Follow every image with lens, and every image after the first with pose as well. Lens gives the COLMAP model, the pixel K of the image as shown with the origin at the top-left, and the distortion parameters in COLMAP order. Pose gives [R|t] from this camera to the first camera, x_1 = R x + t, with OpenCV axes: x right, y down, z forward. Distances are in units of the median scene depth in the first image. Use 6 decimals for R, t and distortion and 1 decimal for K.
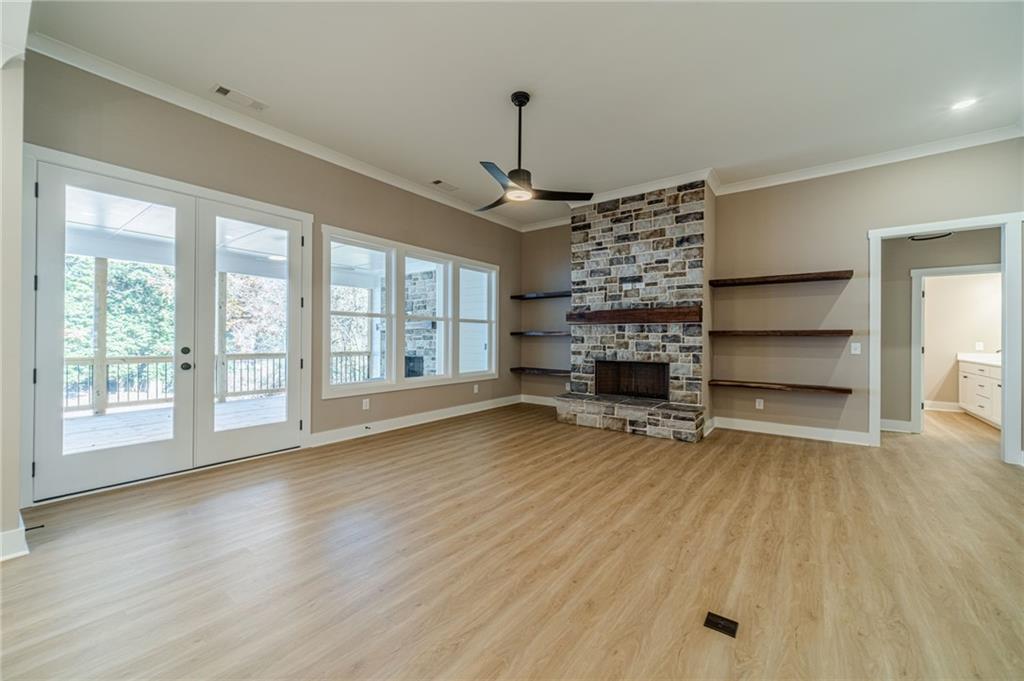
lens RADIAL K [[407.4, 0, 507.5], [0, 407.4, 330.5], [0, 0, 1]] dist [0.008219, -0.000681]
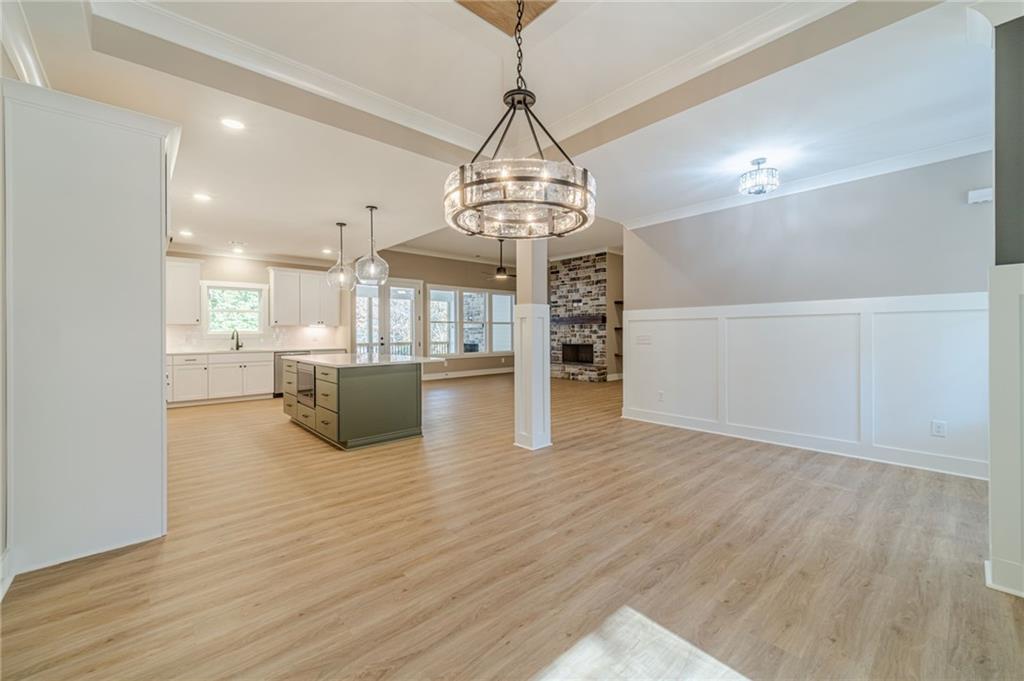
lens RADIAL K [[407.4, 0, 509.9], [0, 407.4, 333.2], [0, 0, 1]] dist [0.008219, -0.000681]
pose [[0.980954, -0.010045, -0.193981, 0.392473], [0.014399, 0.999675, 0.021048, -0.020721], [0.193707, -0.023440, 0.980779, -1.013537]]
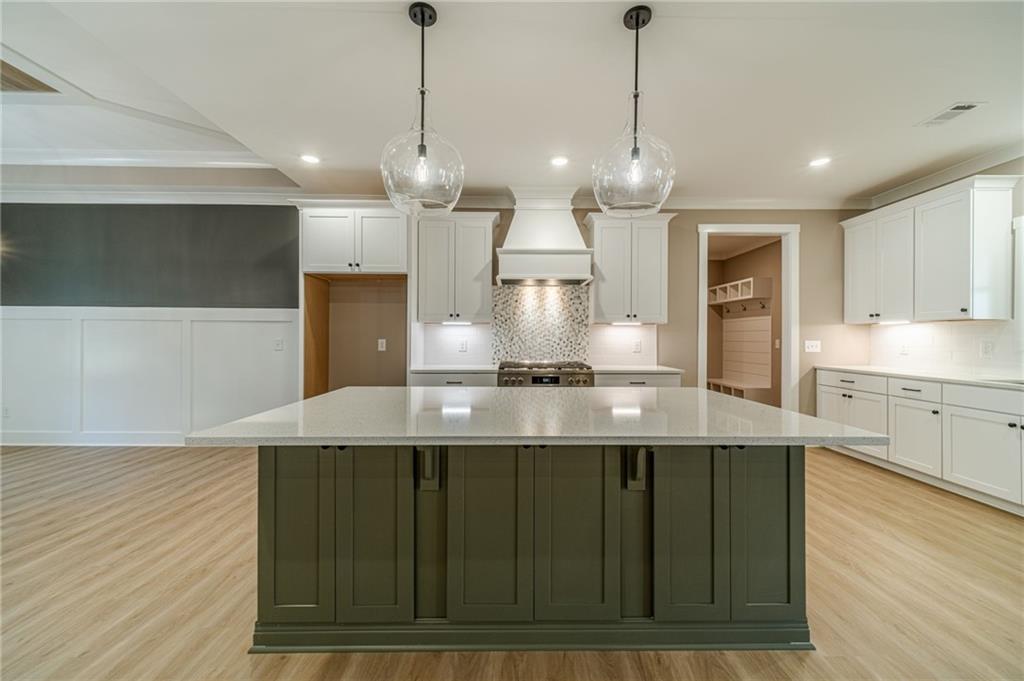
lens RADIAL K [[407.4, 0, 511.7], [0, 407.4, 337.4], [0, 0, 1]] dist [0.008219, -0.000681]
pose [[-0.794137, -0.009973, -0.607657, 0.054351], [0.002585, 0.999801, -0.019787, 0.004485], [0.607733, -0.017284, -0.793953, 0.192571]]
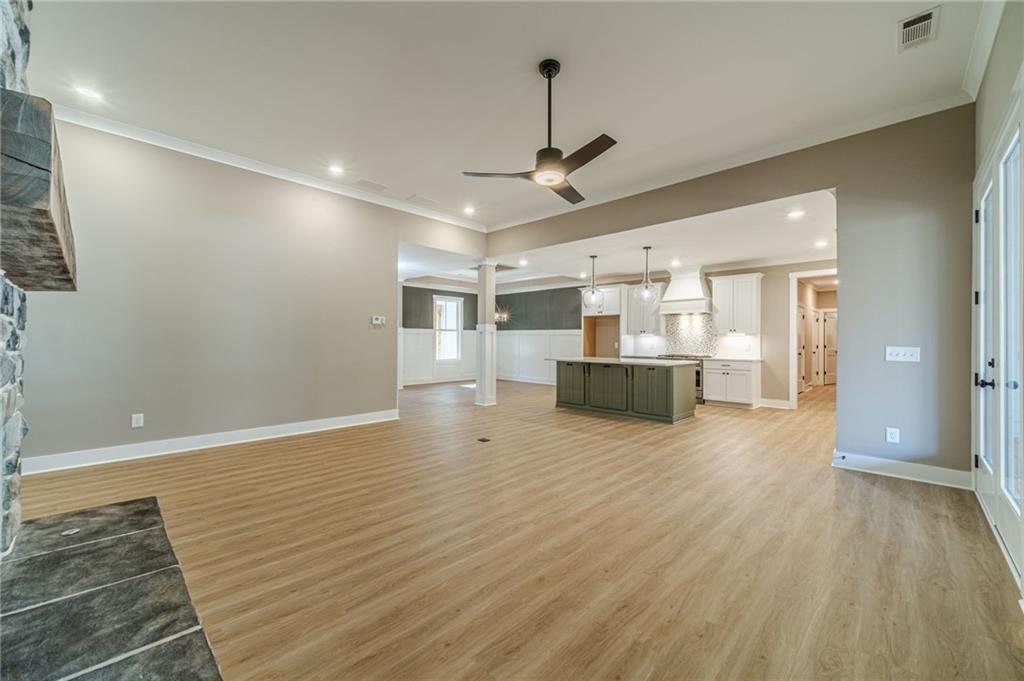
lens RADIAL K [[407.4, 0, 515.2], [0, 407.4, 342.1], [0, 0, 1]] dist [0.008219, -0.000681]
pose [[-0.993337, -0.012681, 0.114547, -0.001476], [-0.014455, 0.999788, -0.014665, 0.022585], [-0.114337, -0.016224, -0.993310, 1.247975]]
